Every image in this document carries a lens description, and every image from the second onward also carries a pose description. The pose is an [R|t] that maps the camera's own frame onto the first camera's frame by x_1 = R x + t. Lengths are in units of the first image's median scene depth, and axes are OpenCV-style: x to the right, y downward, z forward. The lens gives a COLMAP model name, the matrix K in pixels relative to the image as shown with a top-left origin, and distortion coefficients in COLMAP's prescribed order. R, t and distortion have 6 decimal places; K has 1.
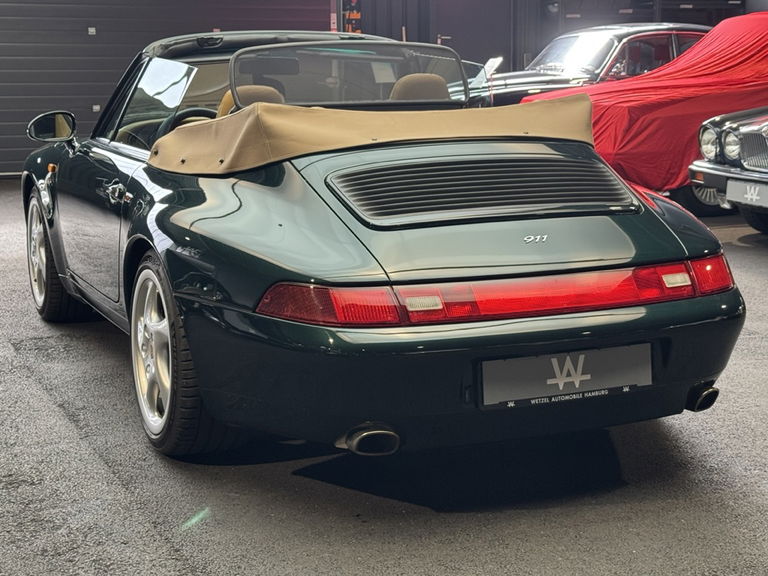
lens RADIAL K [[1353.6, 0, 399.8], [0, 1353.6, 302.8], [0, 0, 1]] dist [0.175682, 0.000000]
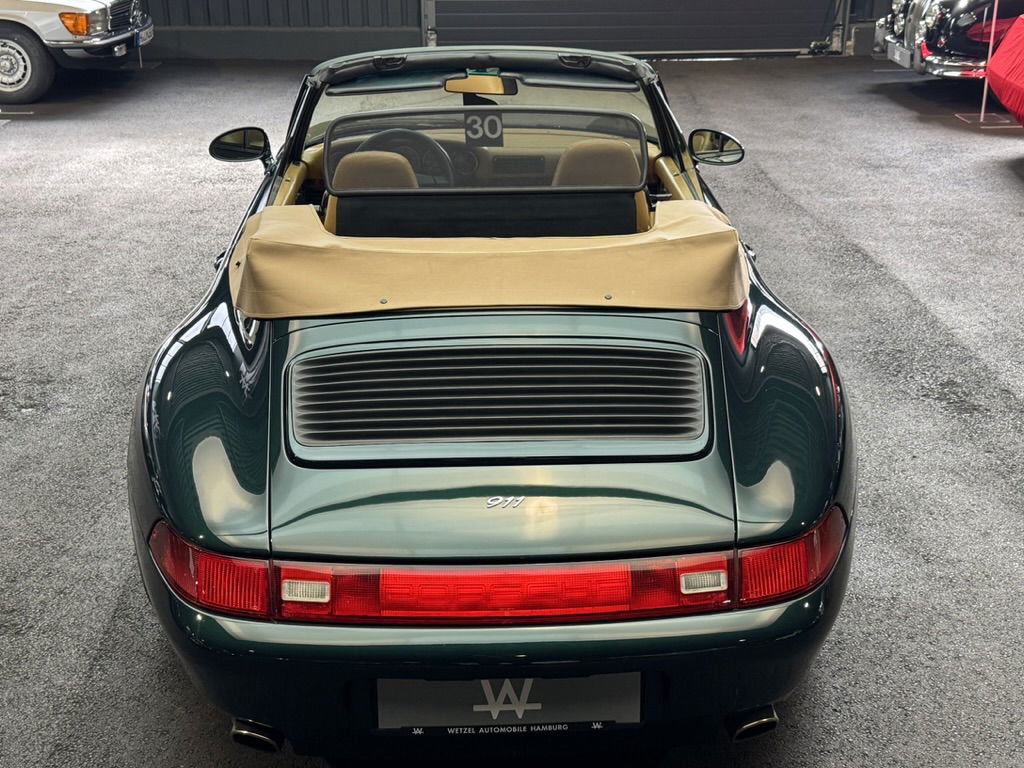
lens RADIAL K [[1330.9, 0, 509.1], [0, 1330.9, 384.9], [0, 0, 1]] dist [0.107792, 0.000000]
pose [[0.931911, 0.144469, -0.332671, 0.332224], [-0.074334, 0.973851, 0.214681, -0.262556], [0.354987, -0.175334, 0.918282, 0.352106]]
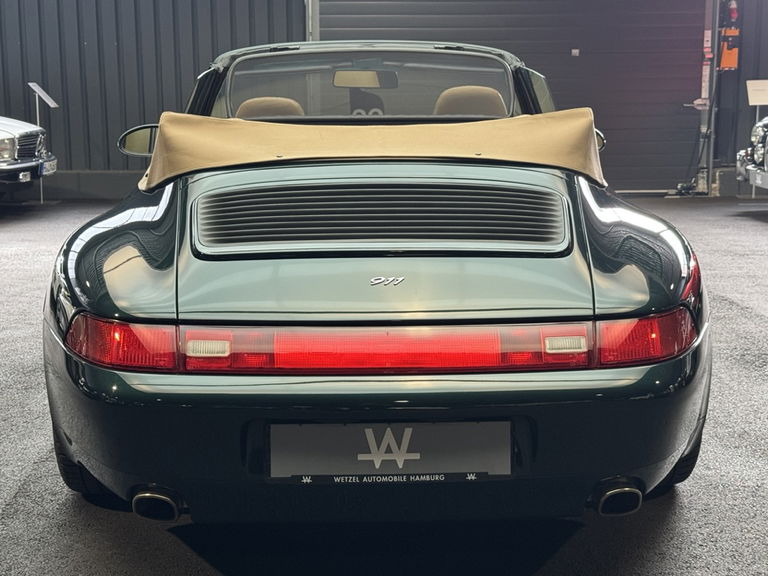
lens RADIAL K [[1353.6, 0, 380.4], [0, 1353.6, 289.9], [0, 0, 1]] dist [0.175682, 0.000000]
pose [[0.929086, 0.063874, -0.364306, 0.395655], [-0.073858, 0.997177, -0.013526, -0.030383], [0.362414, 0.039474, 0.931181, 0.235438]]
